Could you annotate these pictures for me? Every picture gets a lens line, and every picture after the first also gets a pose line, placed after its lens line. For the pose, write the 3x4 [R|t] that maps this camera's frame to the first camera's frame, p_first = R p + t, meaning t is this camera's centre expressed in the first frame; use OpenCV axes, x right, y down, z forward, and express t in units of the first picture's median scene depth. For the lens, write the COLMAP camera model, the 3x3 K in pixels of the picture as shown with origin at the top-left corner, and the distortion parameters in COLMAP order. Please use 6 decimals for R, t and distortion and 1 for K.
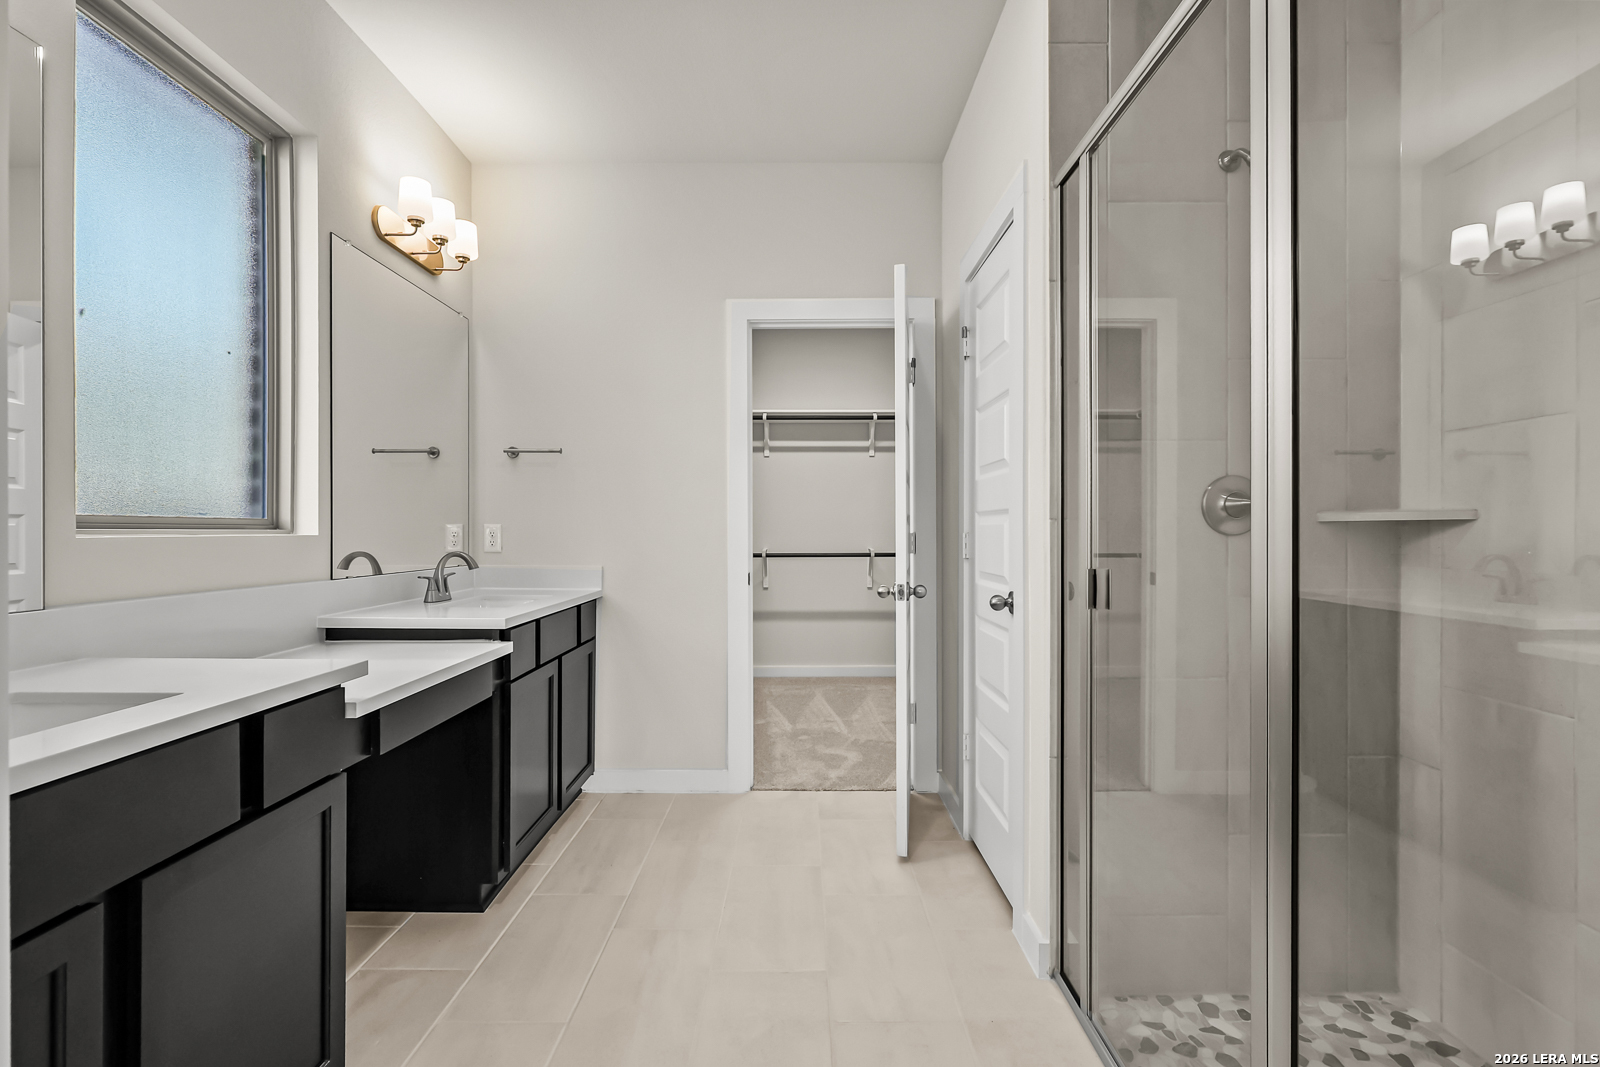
lens RADIAL K [[734.3, 0, 827.9], [0, 734.3, 531.5], [0, 0, 1]] dist [-0.006818, 0.001649]
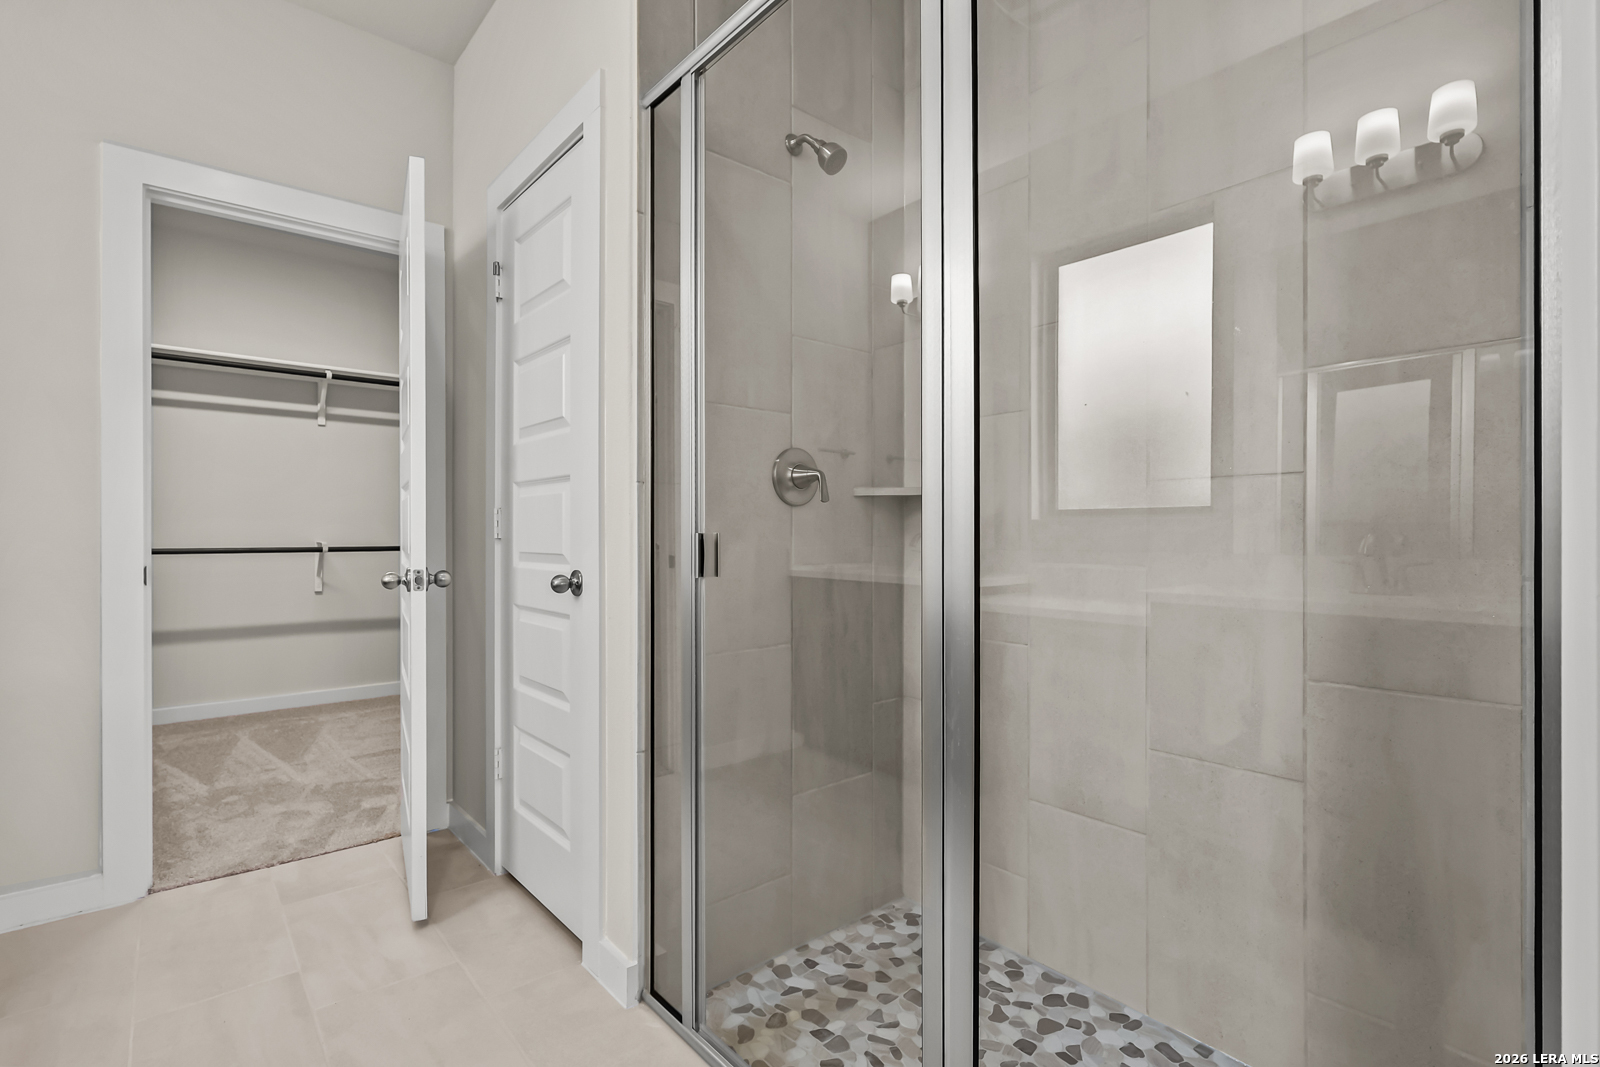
lens RADIAL K [[734.3, 0, 801.5], [0, 734.3, 531.4], [0, 0, 1]] dist [-0.006818, 0.001649]
pose [[0.779465, -0.000478, 0.626446, -0.070085], [0.002366, 0.999995, -0.002181, 0.032773], [-0.626442, 0.003183, 0.779462, 0.137941]]
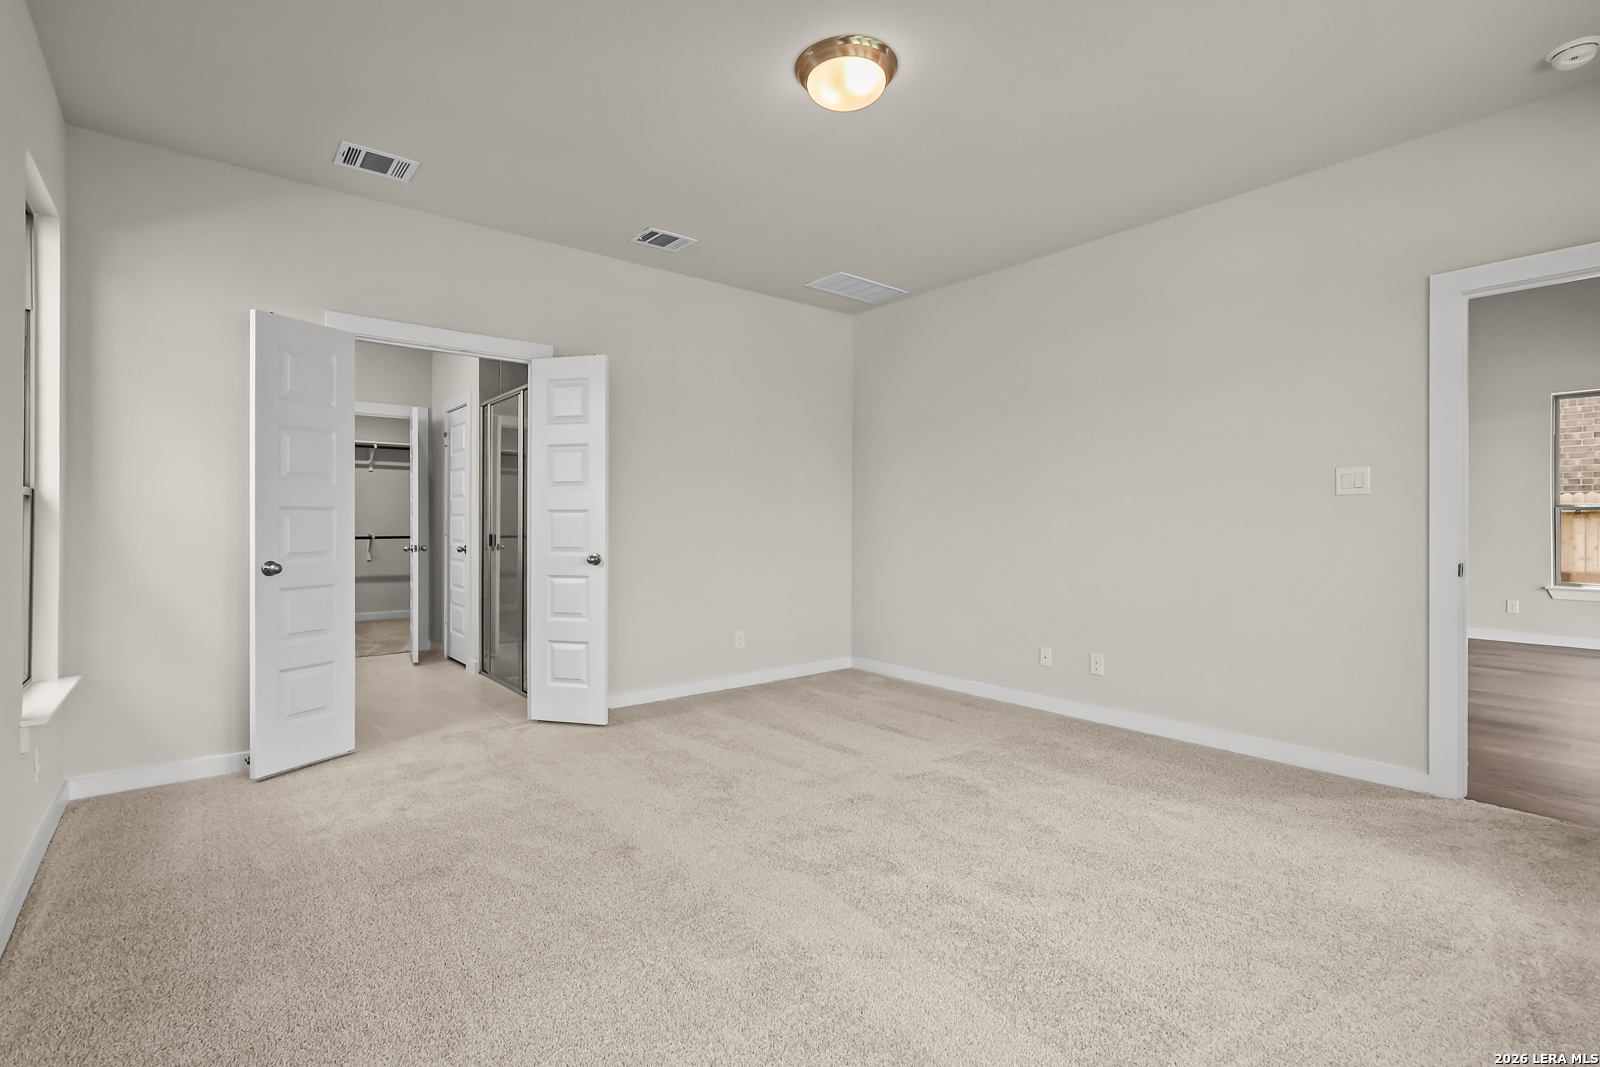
lens RADIAL K [[734.3, 0, 796.3], [0, 734.3, 530.4], [0, 0, 1]] dist [-0.006818, 0.001649]
pose [[0.794771, -0.000931, 0.606908, -0.345707], [-0.004734, 0.999959, 0.007733, 0.002499], [-0.606891, -0.009019, 0.794734, -1.550200]]
